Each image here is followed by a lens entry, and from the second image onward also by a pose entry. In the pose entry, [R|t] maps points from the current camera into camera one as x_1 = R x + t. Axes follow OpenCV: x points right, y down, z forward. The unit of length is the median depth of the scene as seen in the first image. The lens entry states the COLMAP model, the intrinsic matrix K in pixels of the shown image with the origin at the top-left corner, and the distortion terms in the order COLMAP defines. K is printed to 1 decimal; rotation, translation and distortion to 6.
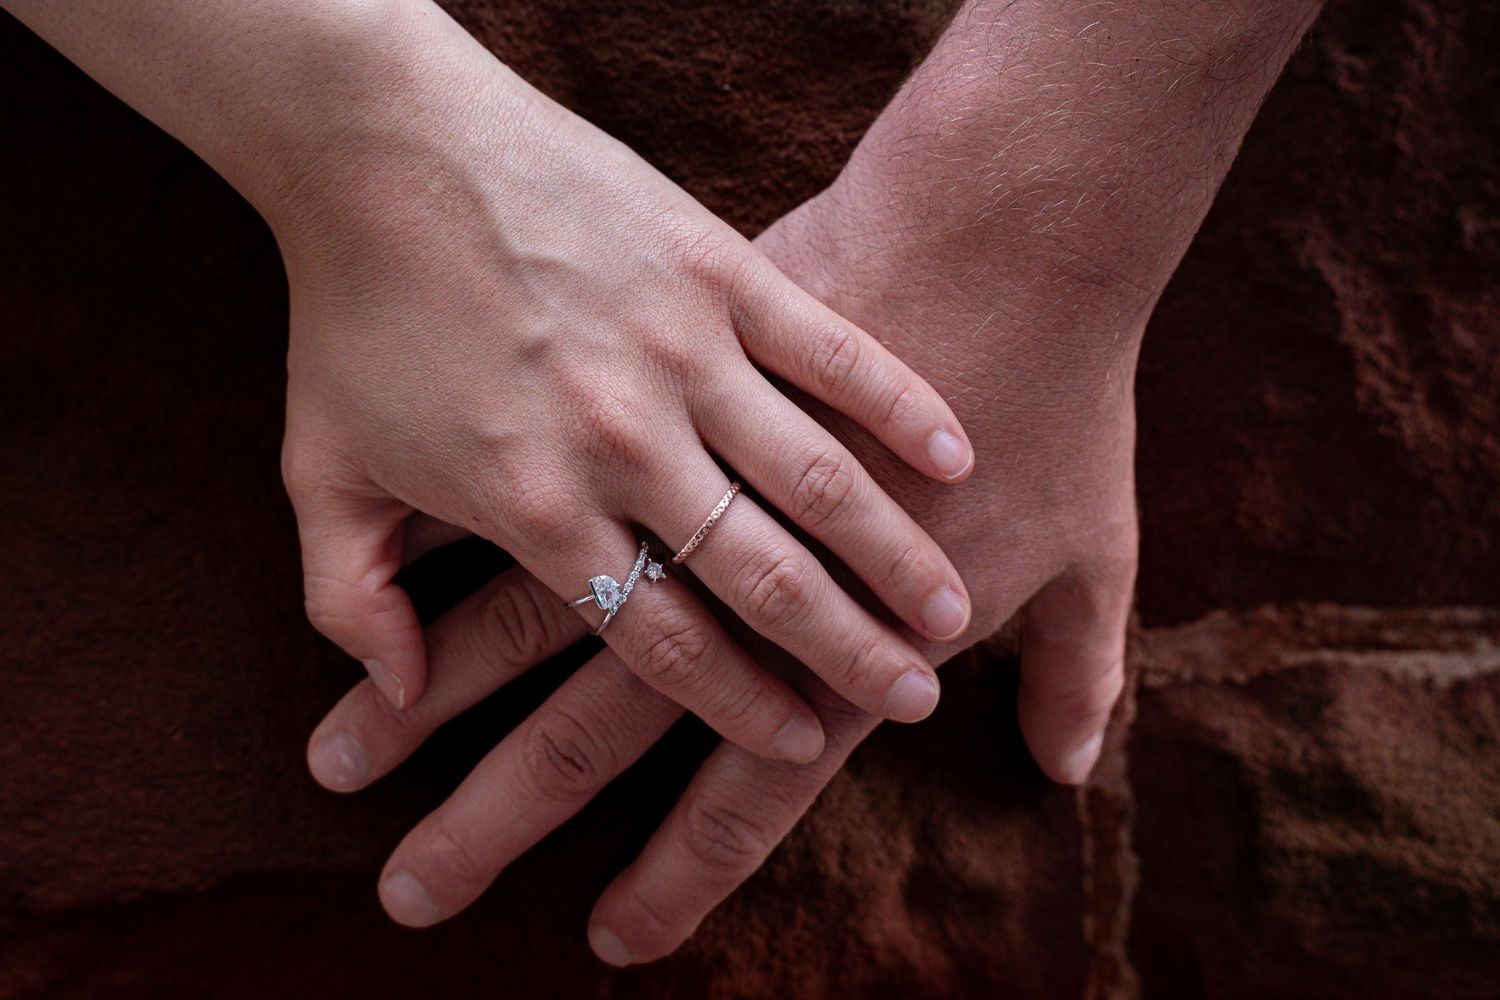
lens RADIAL K [[2743.9, 0, 685.5], [0, 2743.9, 500.1], [0, 0, 1]] dist [1.122608, 0.194287]
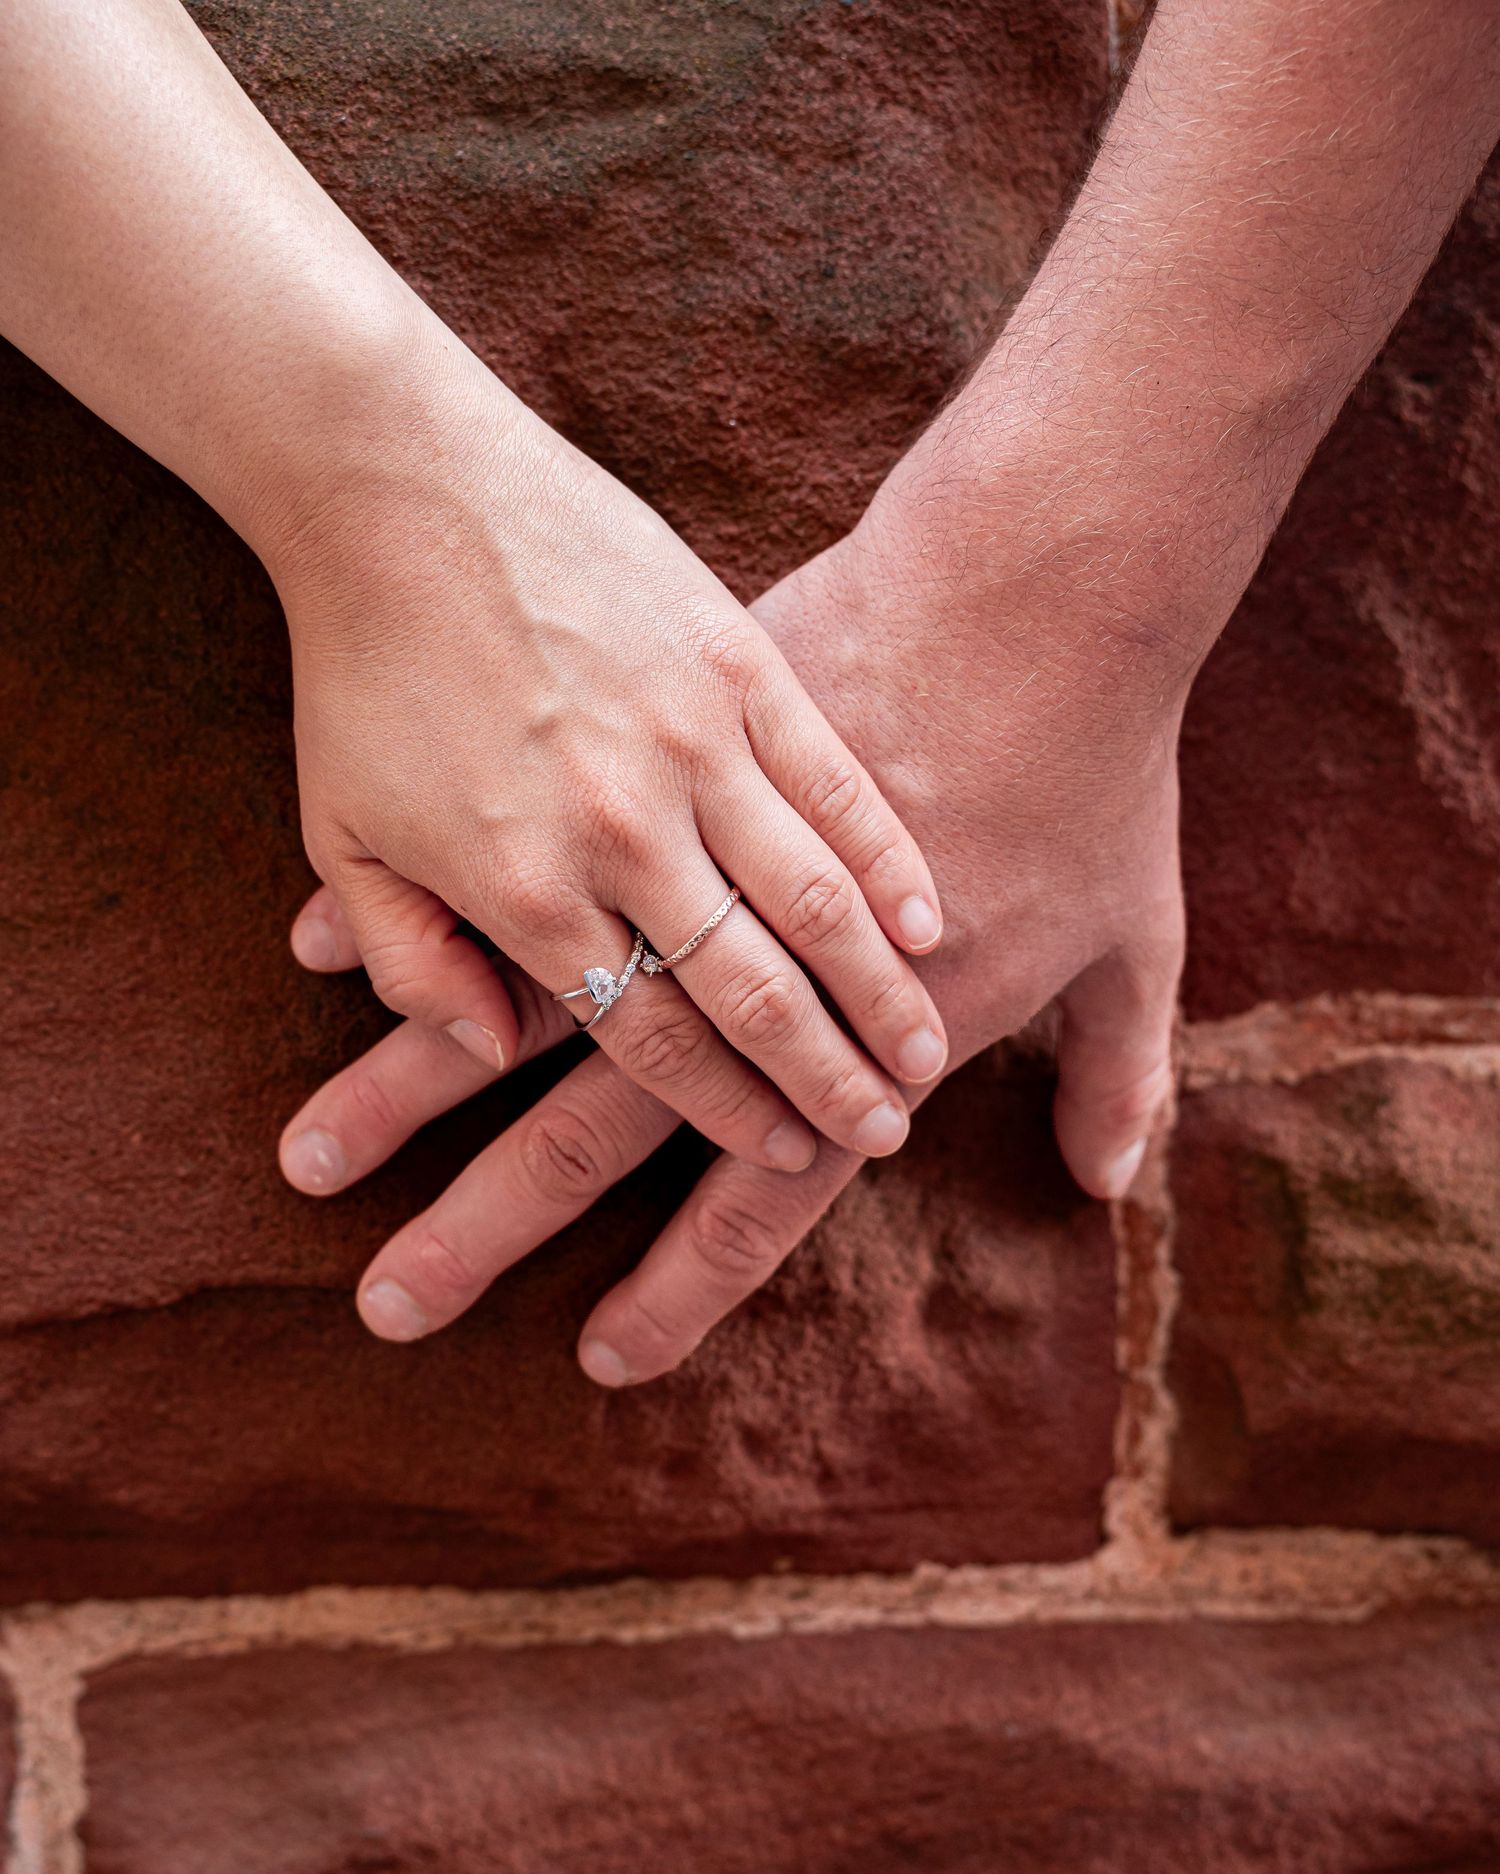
lens RADIAL K [[3849.5, 0, 750.0], [0, 3849.5, 937.0], [0, 0, 1]] dist [1.964649, -0.101644]
pose [[0.999098, 0.000629, 0.042454, -0.032738], [-0.001357, 0.999853, 0.017119, -0.003529], [-0.042437, -0.017161, 0.998952, -0.269855]]
